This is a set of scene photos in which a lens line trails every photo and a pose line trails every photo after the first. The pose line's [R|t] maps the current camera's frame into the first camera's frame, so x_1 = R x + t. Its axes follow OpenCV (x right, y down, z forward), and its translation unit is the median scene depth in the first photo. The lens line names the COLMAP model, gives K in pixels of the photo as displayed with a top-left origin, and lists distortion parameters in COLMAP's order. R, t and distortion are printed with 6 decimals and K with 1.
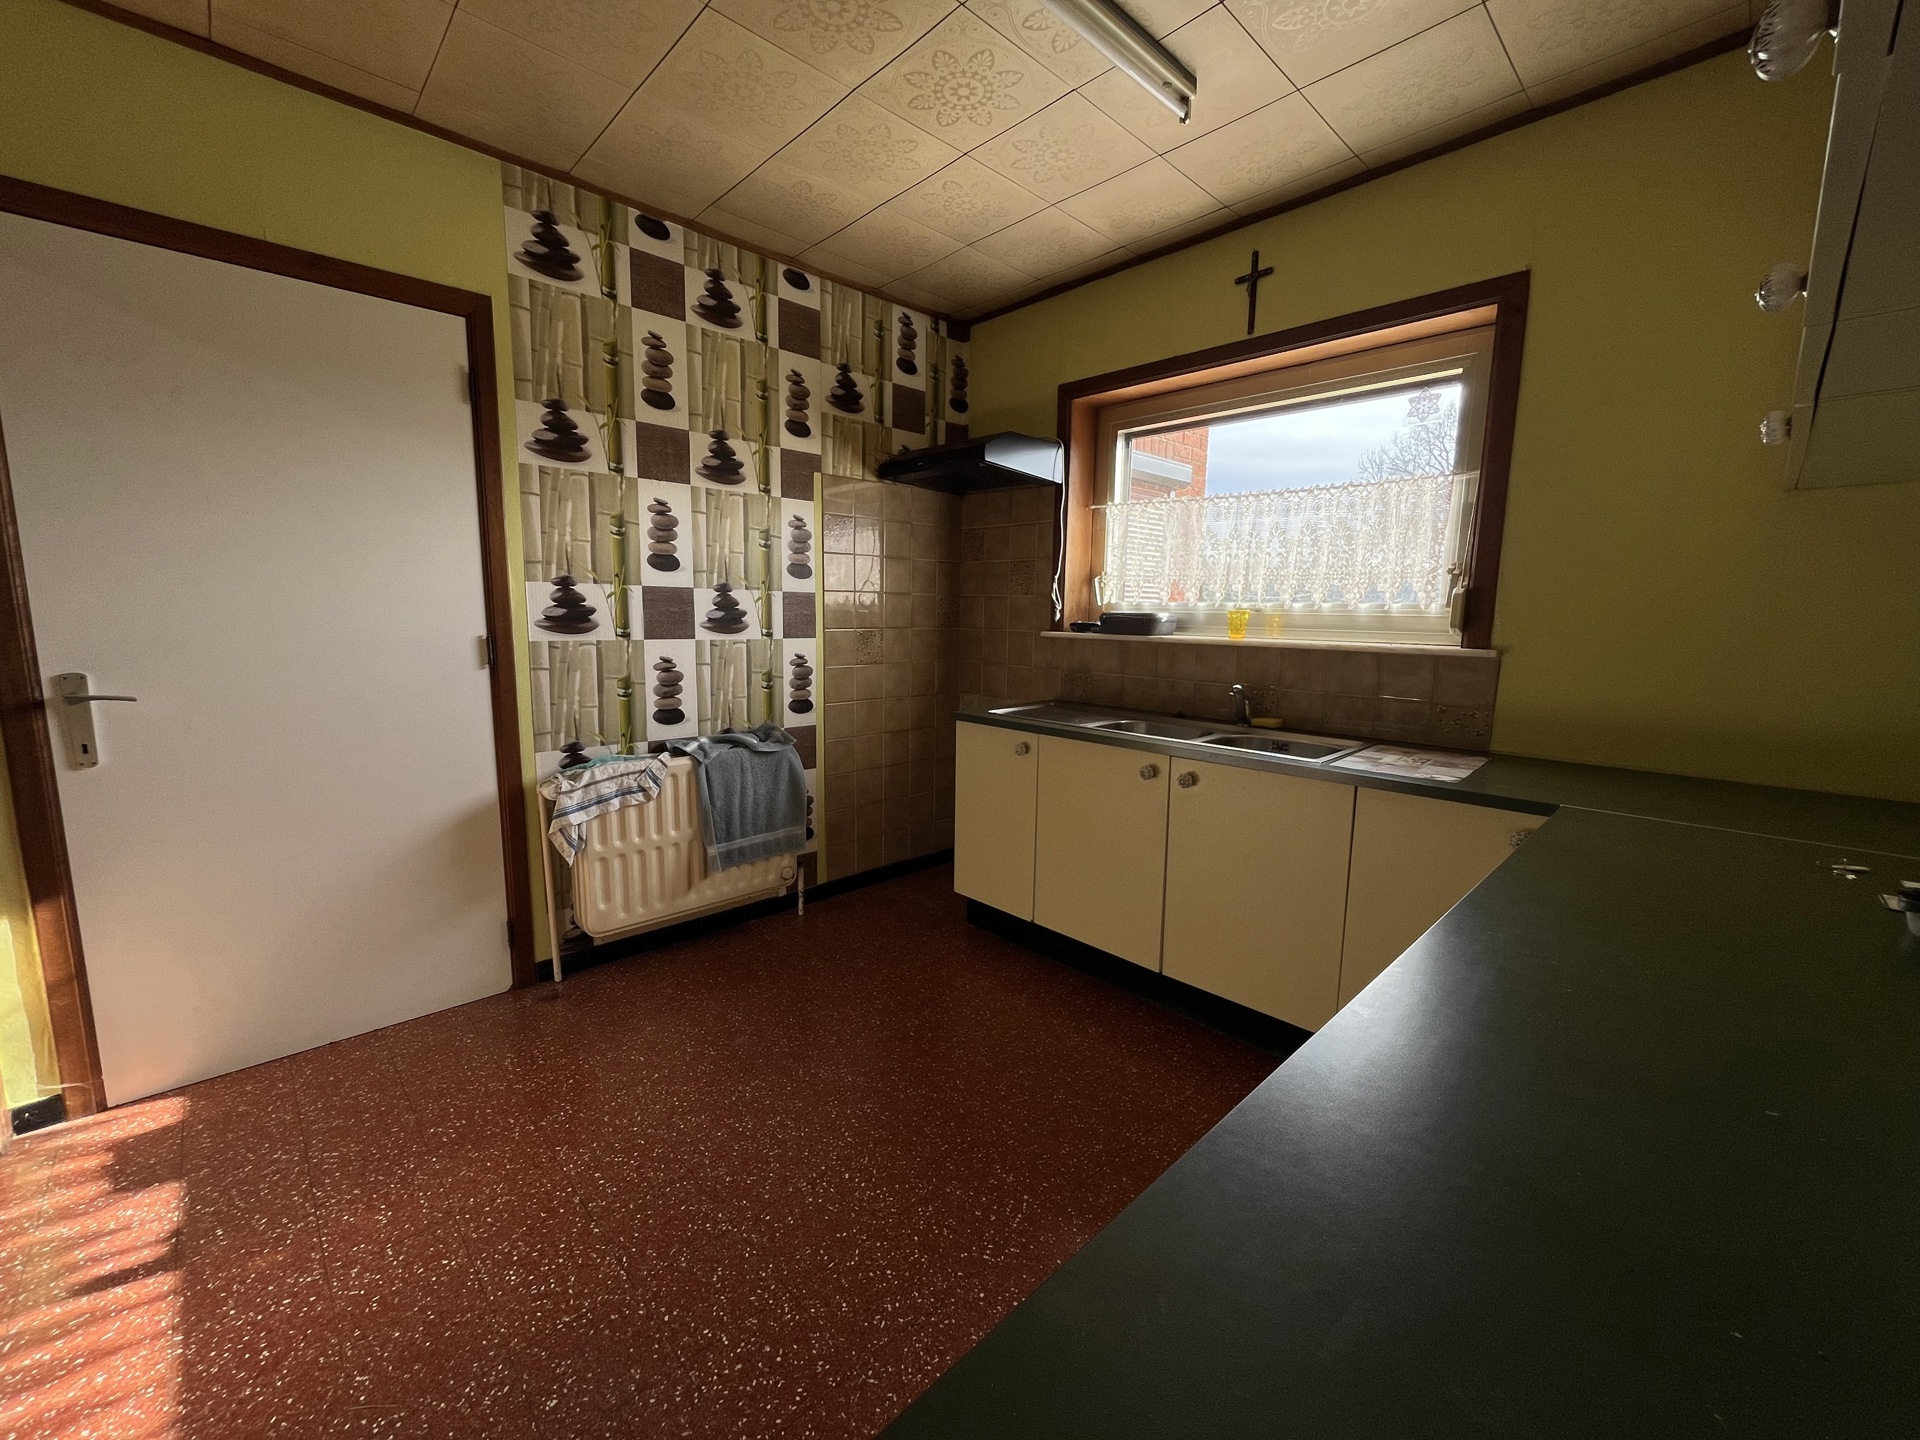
lens RADIAL K [[768.7, 0, 954.5], [0, 768.7, 718.1], [0, 0, 1]] dist [-0.003549, 0.000643]
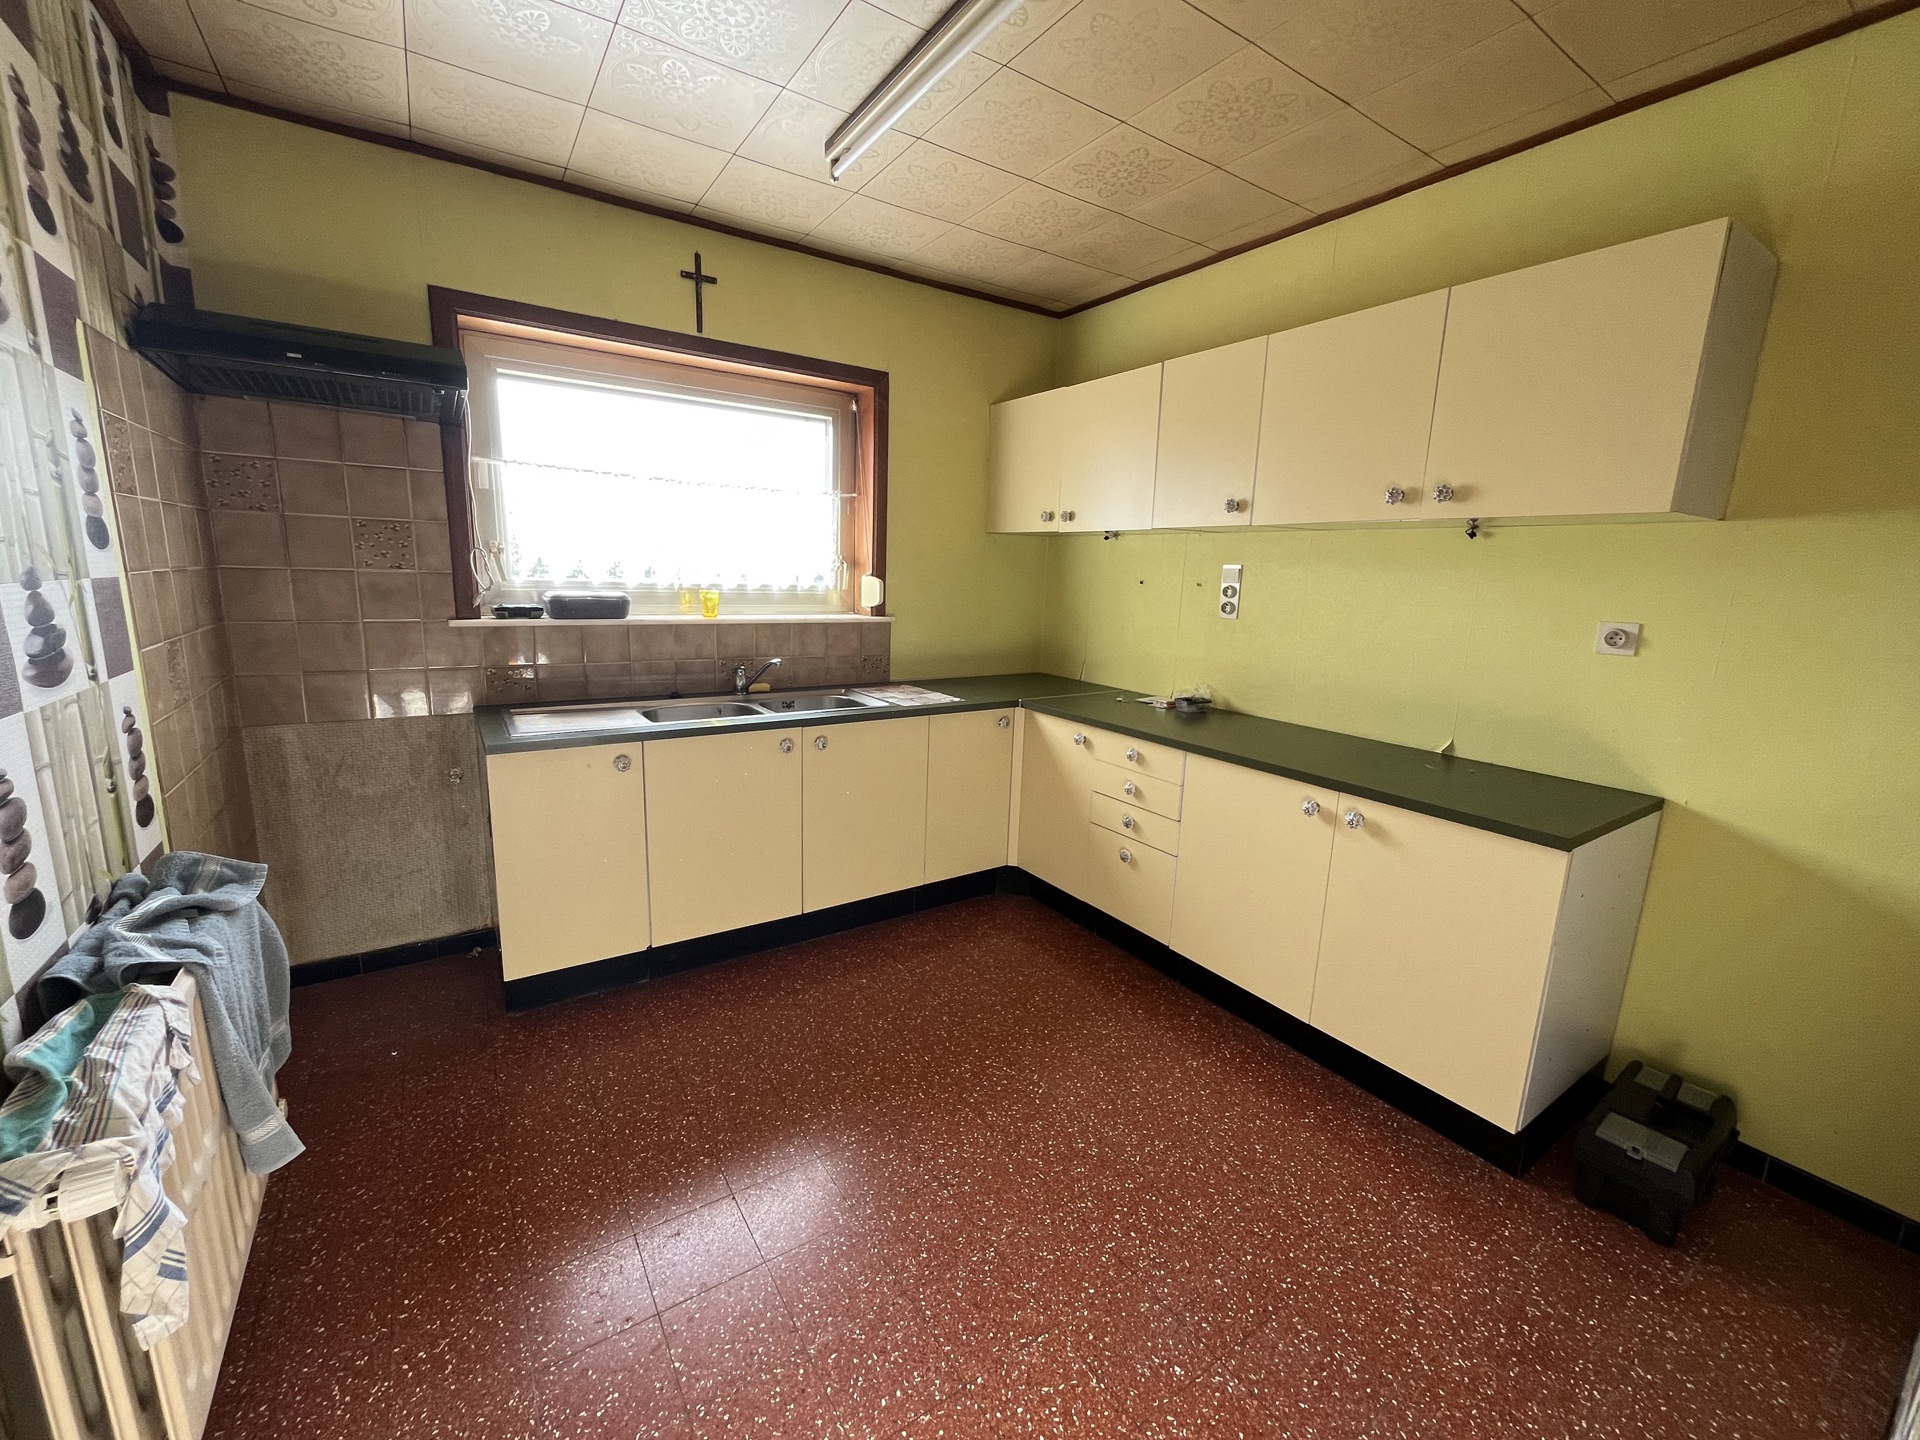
lens RADIAL K [[768.7, 0, 954.9], [0, 768.7, 719.3], [0, 0, 1]] dist [-0.003549, 0.000643]
pose [[0.178751, -0.198153, 0.963734, -0.689715], [0.109187, 0.977455, 0.180722, -0.127694], [-0.977817, 0.072923, 0.196356, 0.481400]]
